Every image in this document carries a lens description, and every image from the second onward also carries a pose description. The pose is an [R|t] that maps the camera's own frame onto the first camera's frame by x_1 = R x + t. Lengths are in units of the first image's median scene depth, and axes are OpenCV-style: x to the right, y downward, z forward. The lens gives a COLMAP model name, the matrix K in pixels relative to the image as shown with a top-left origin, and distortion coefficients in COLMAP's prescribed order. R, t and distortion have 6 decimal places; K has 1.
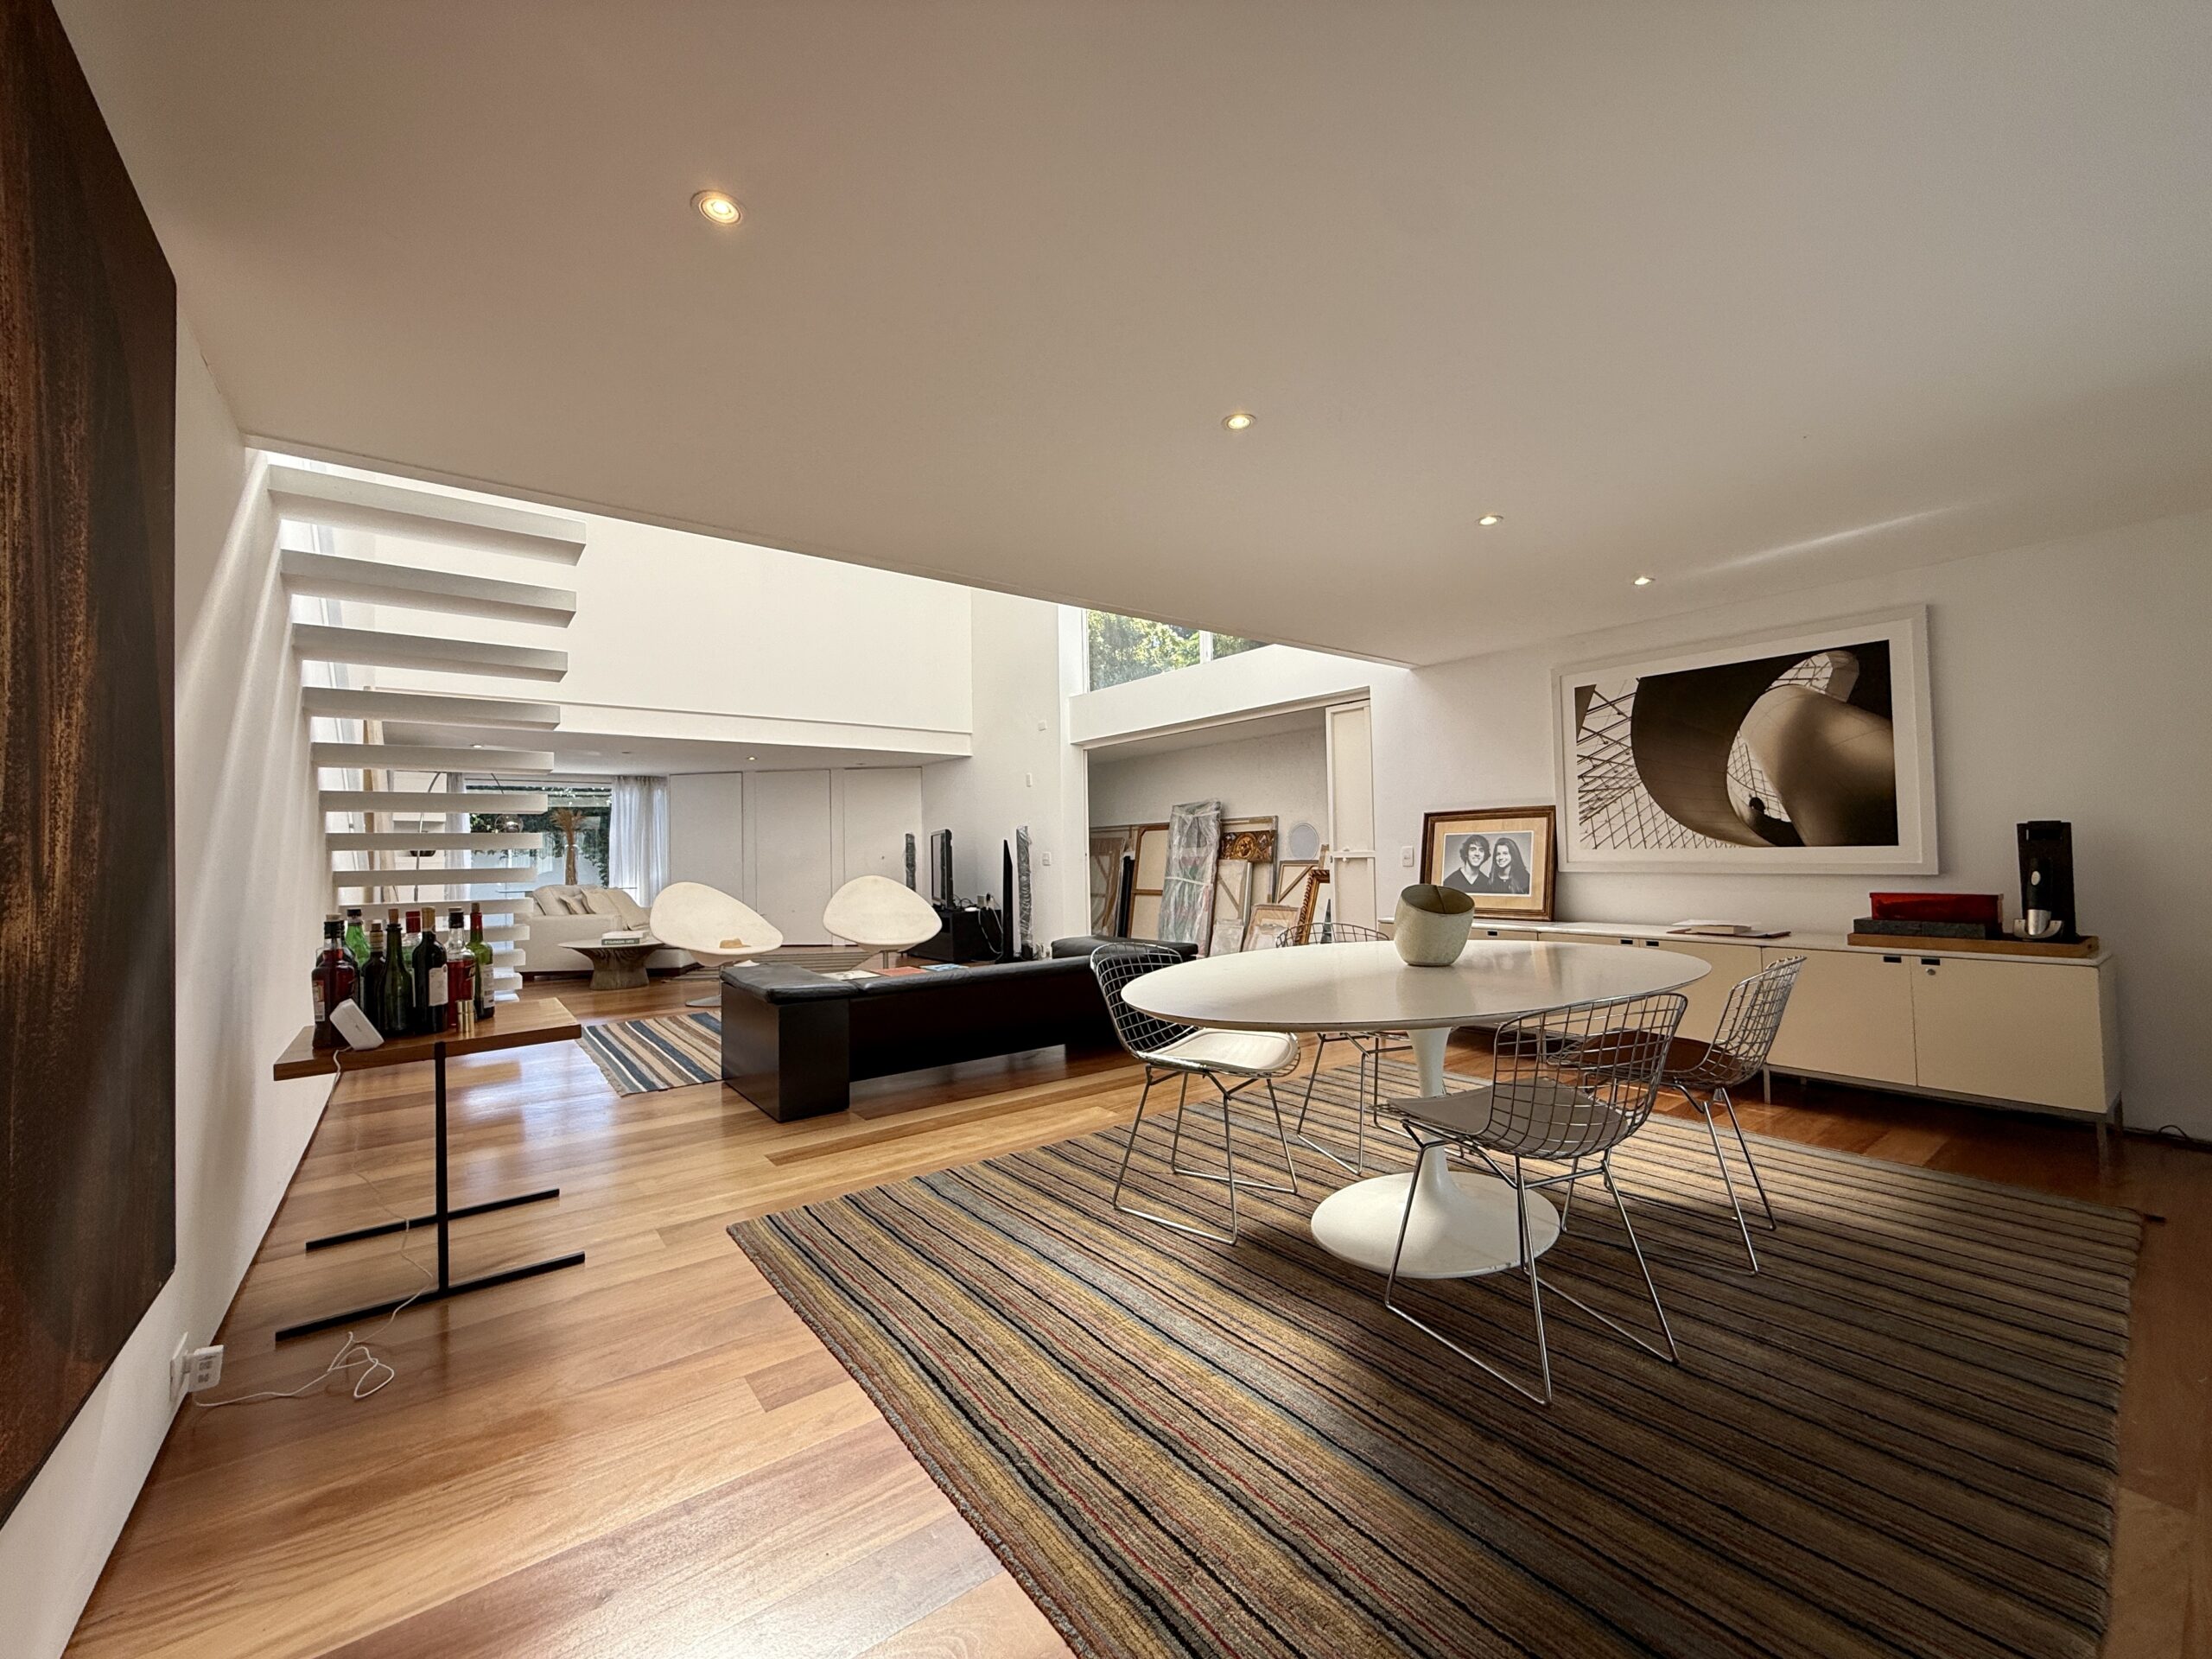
lens RADIAL K [[883.2, 0, 1103.0], [0, 883.2, 827.1], [0, 0, 1]] dist [-0.003727, 0.000973]
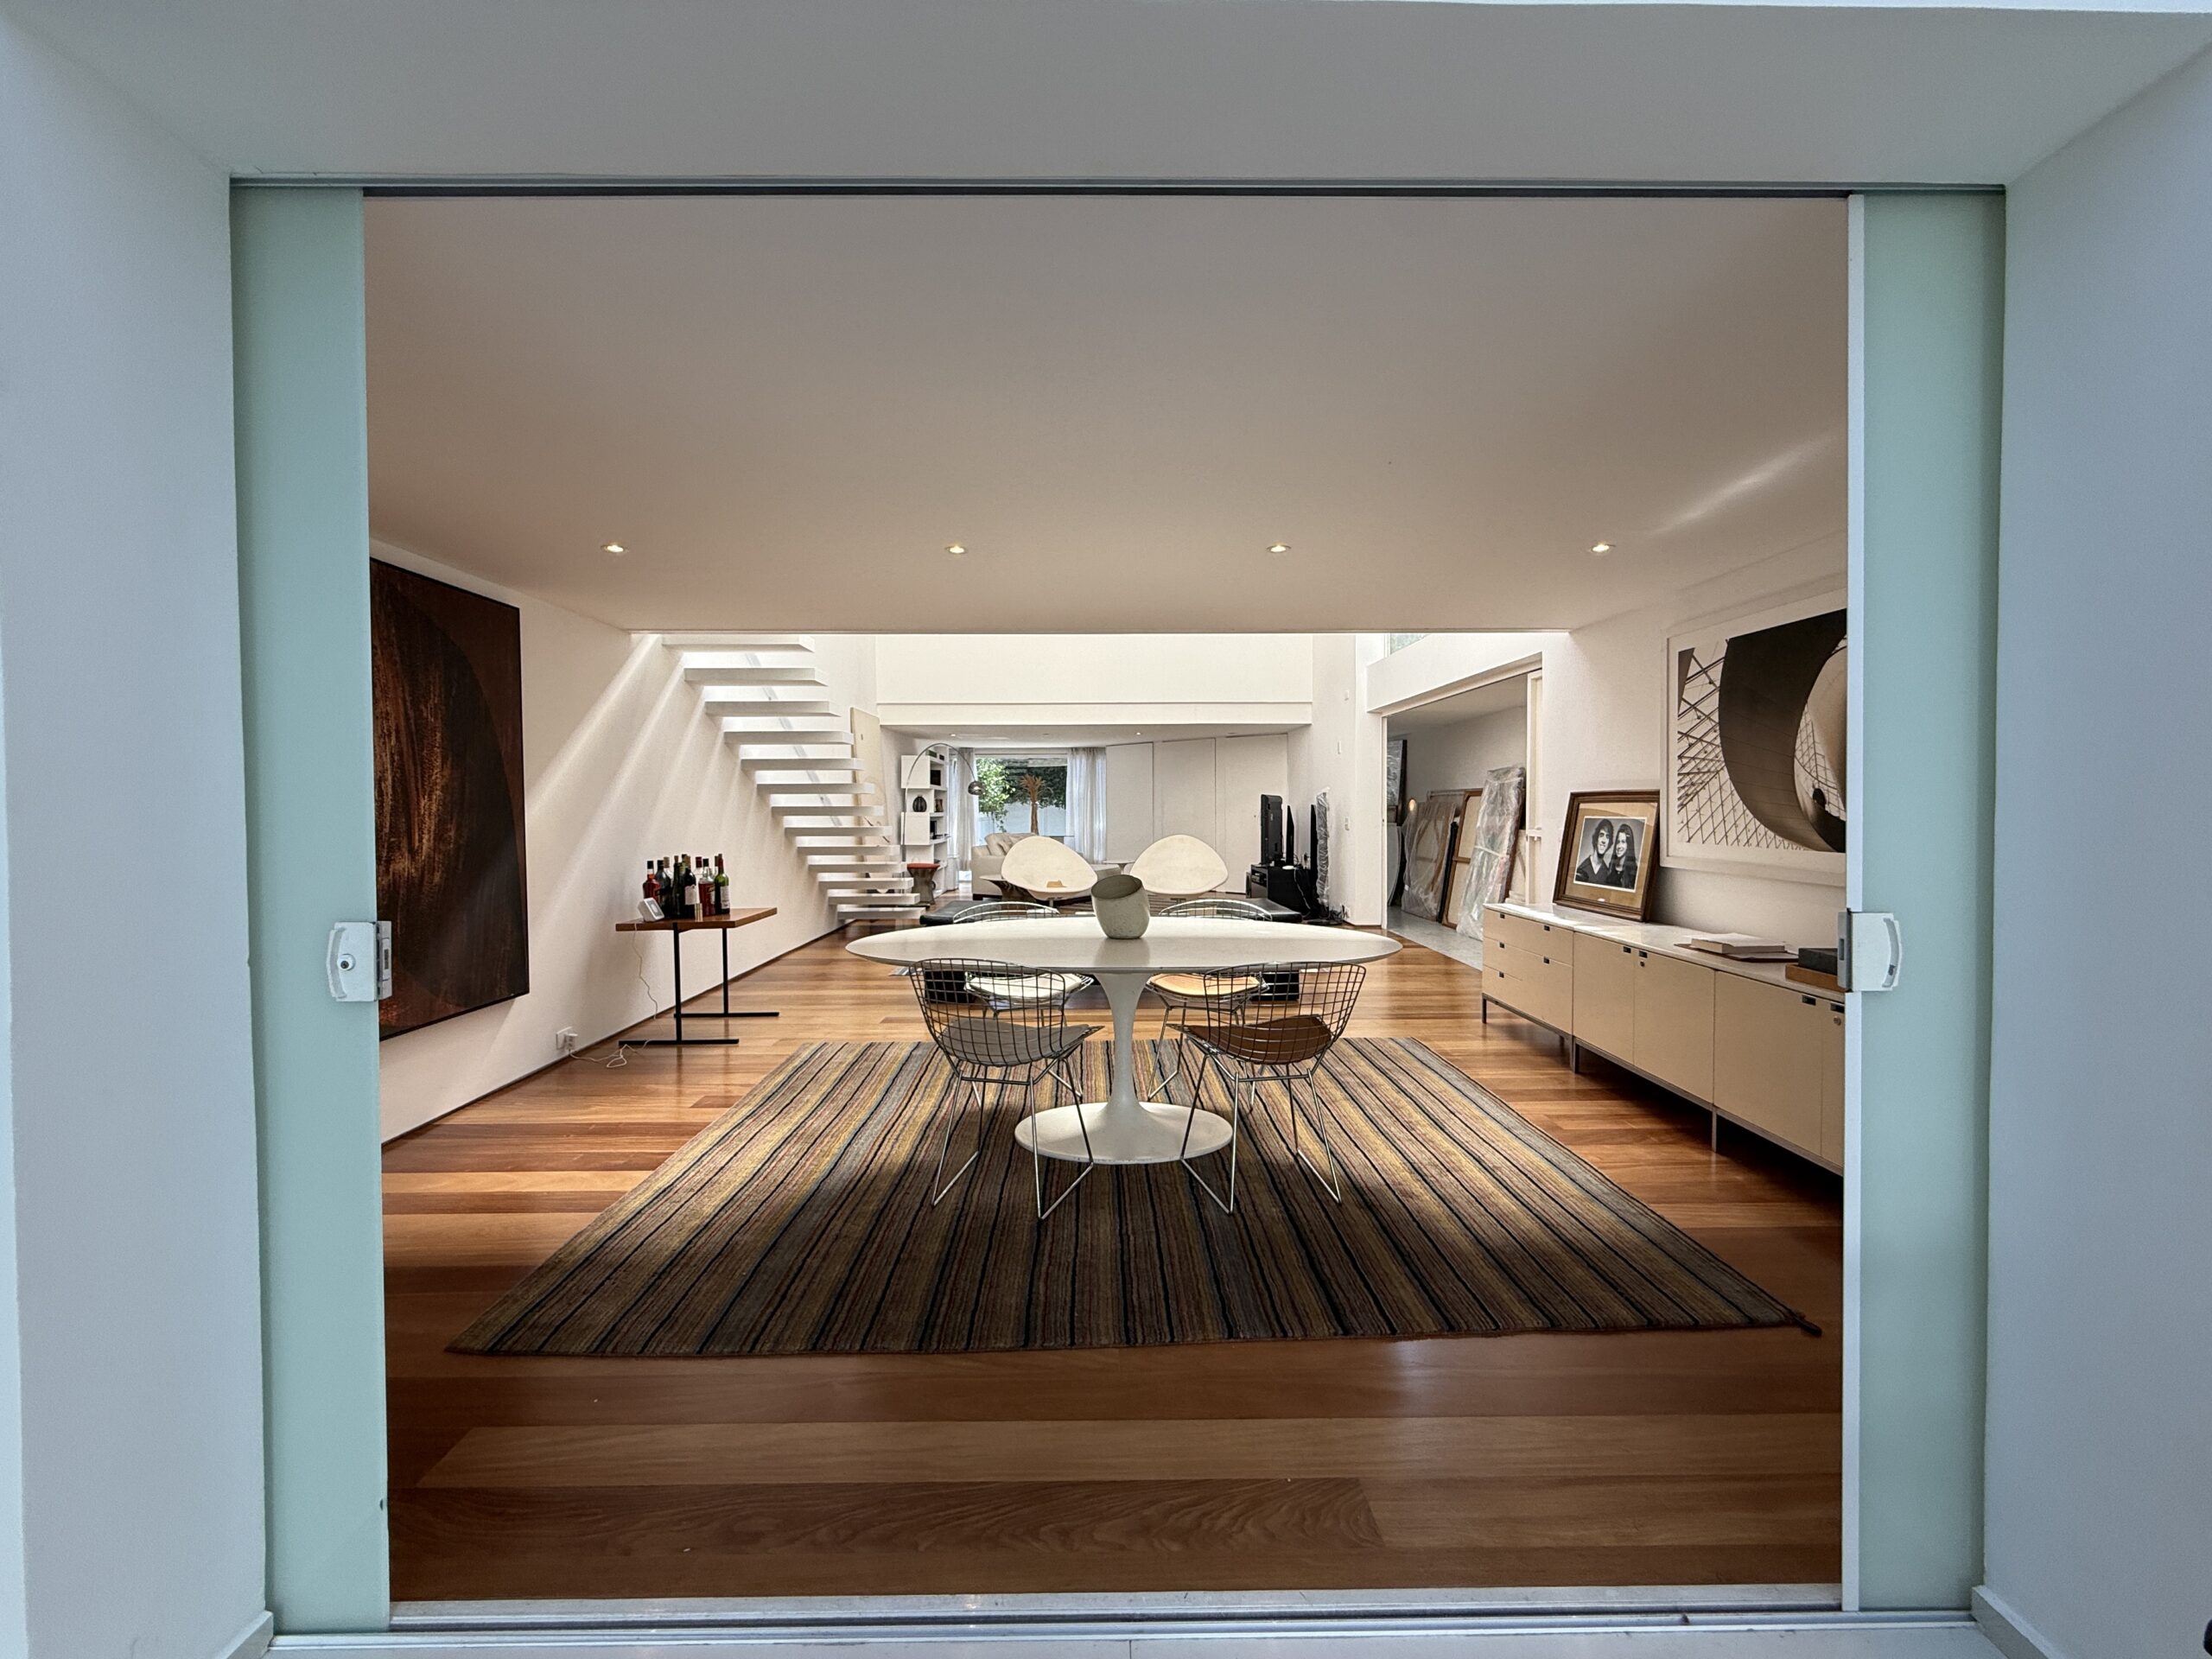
lens RADIAL K [[883.2, 0, 1101.4], [0, 883.2, 829.2], [0, 0, 1]] dist [-0.003727, 0.000973]
pose [[0.802122, 0.030738, -0.596369, 0.367384], [0.007215, 0.998103, 0.061148, -0.026520], [0.597117, -0.053351, 0.800378, -0.012190]]
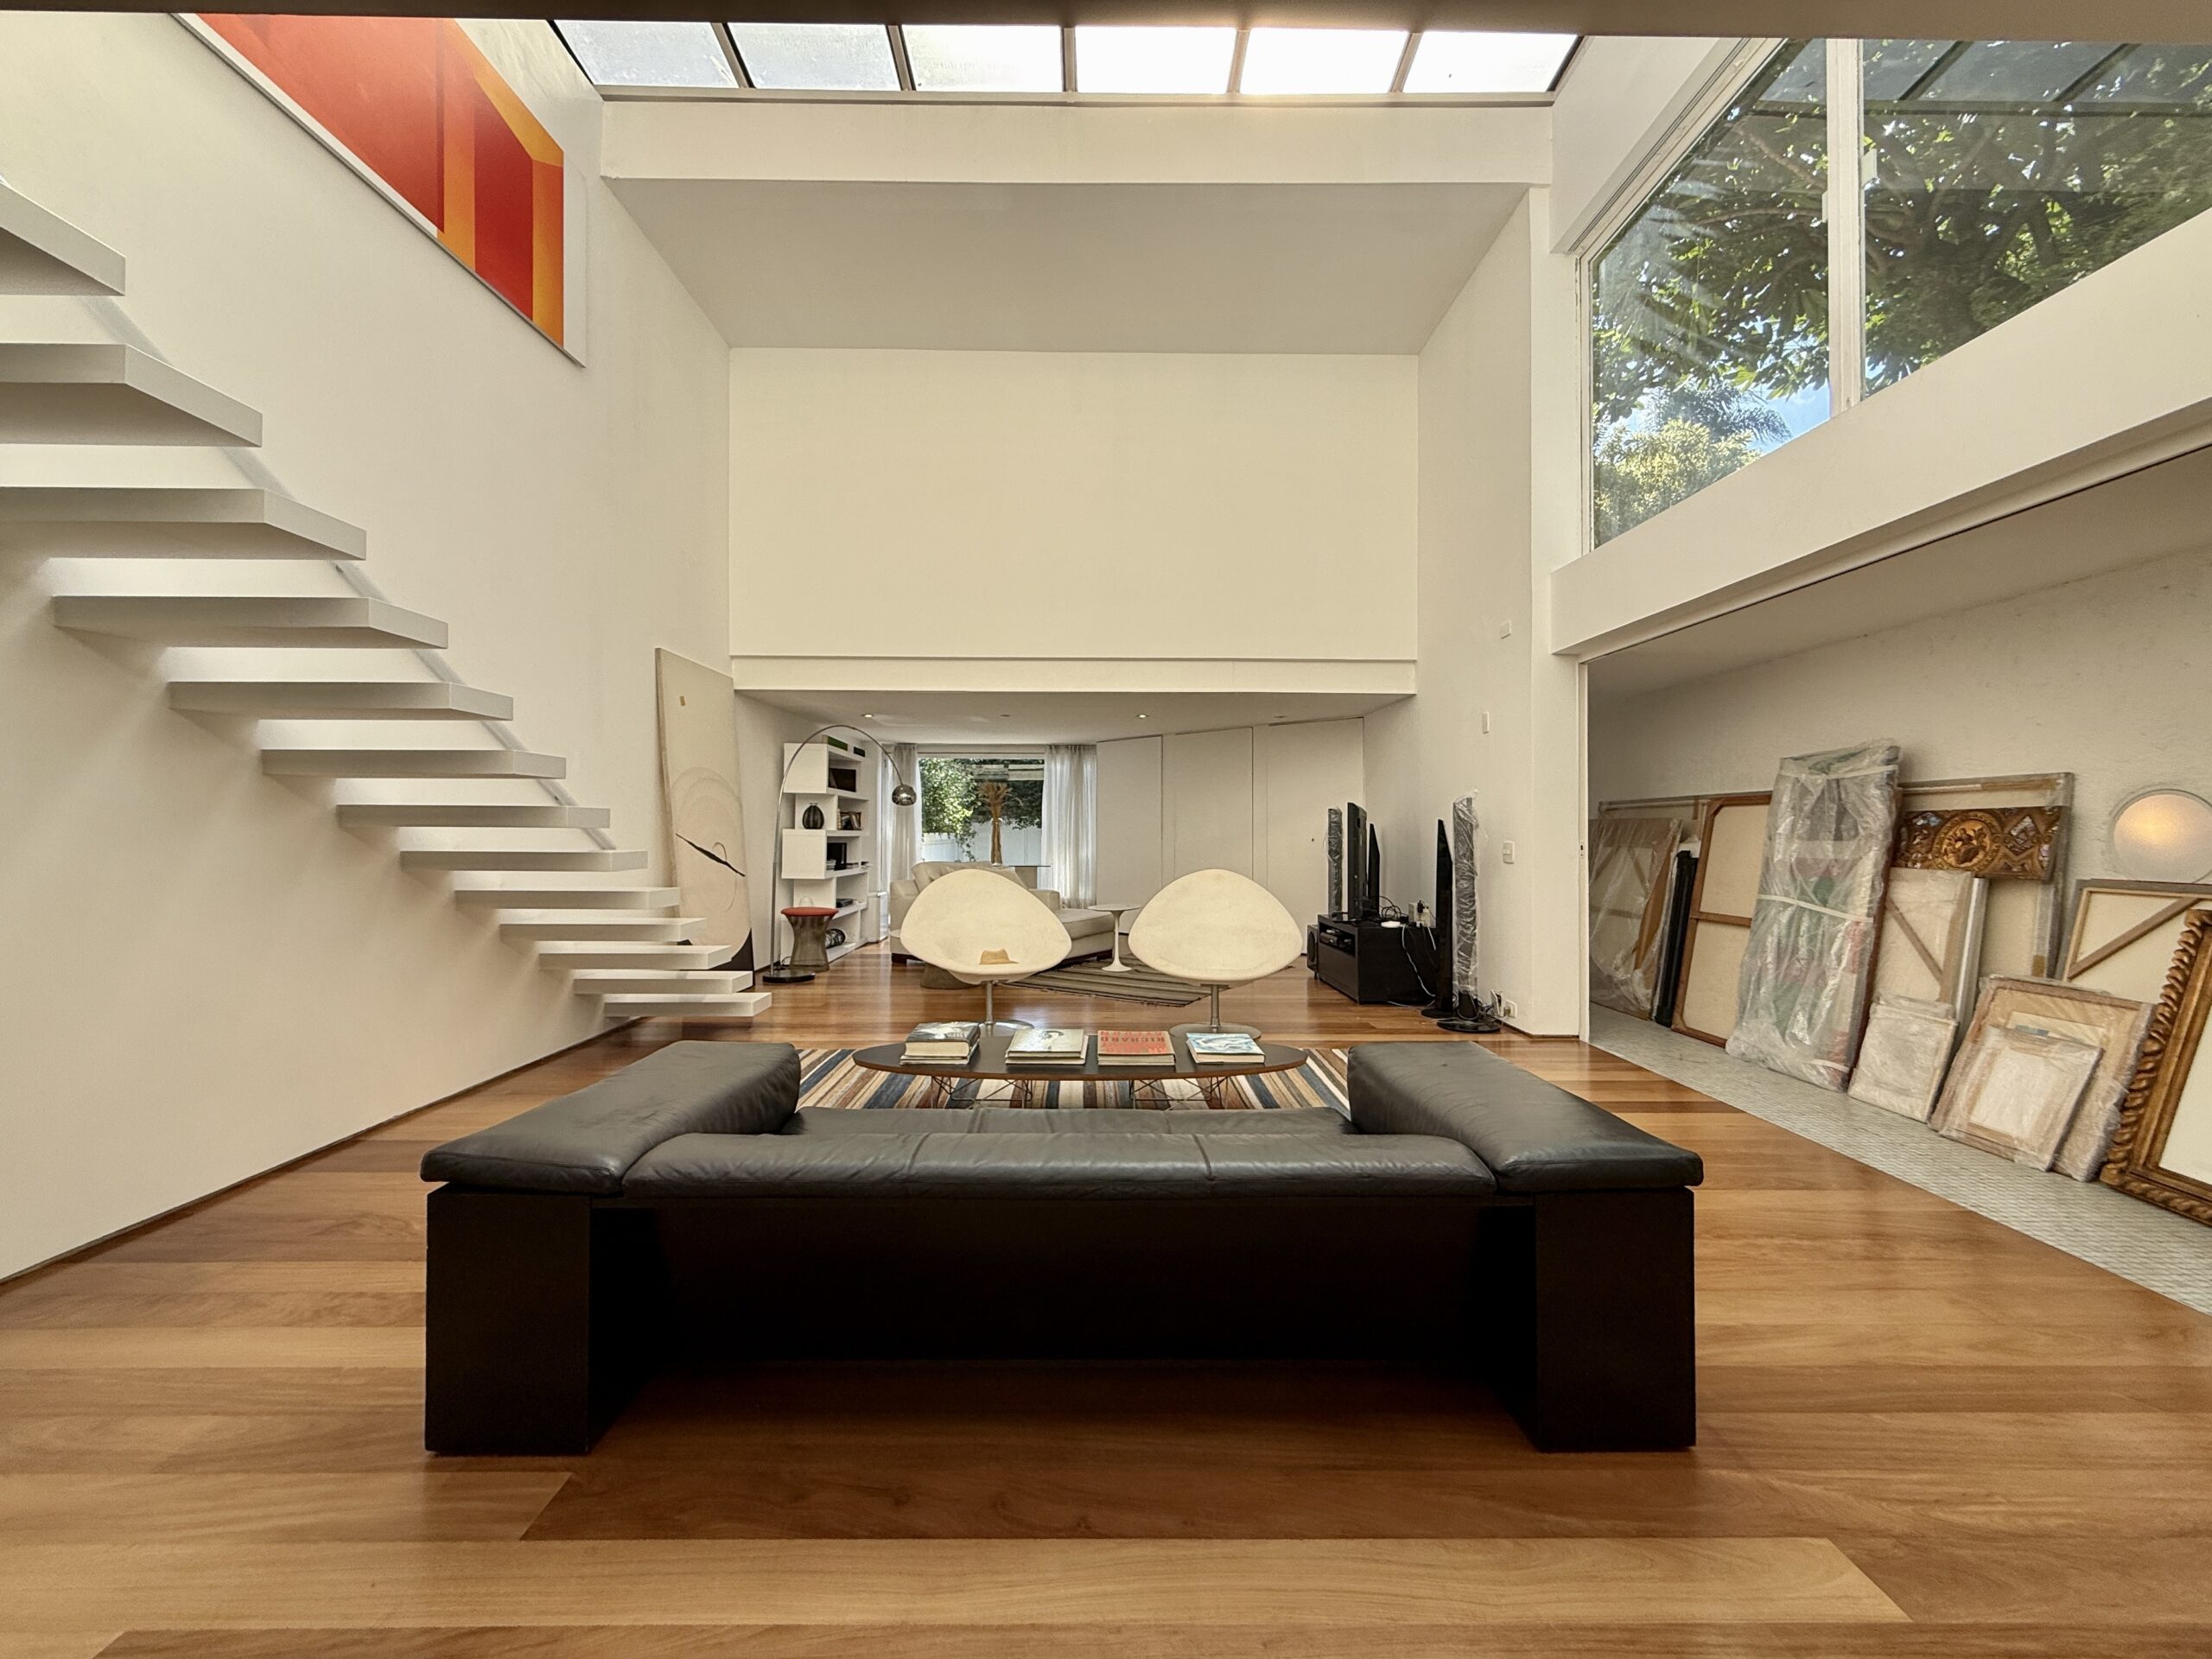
lens RADIAL K [[883.2, 0, 1104.5], [0, 883.2, 824.9], [0, 0, 1]] dist [-0.003727, 0.000973]
pose [[0.805305, 0.017365, -0.592607, 0.077974], [-0.001233, 0.999618, 0.027617, 0.001256], [0.592860, -0.021510, 0.805018, 0.402467]]
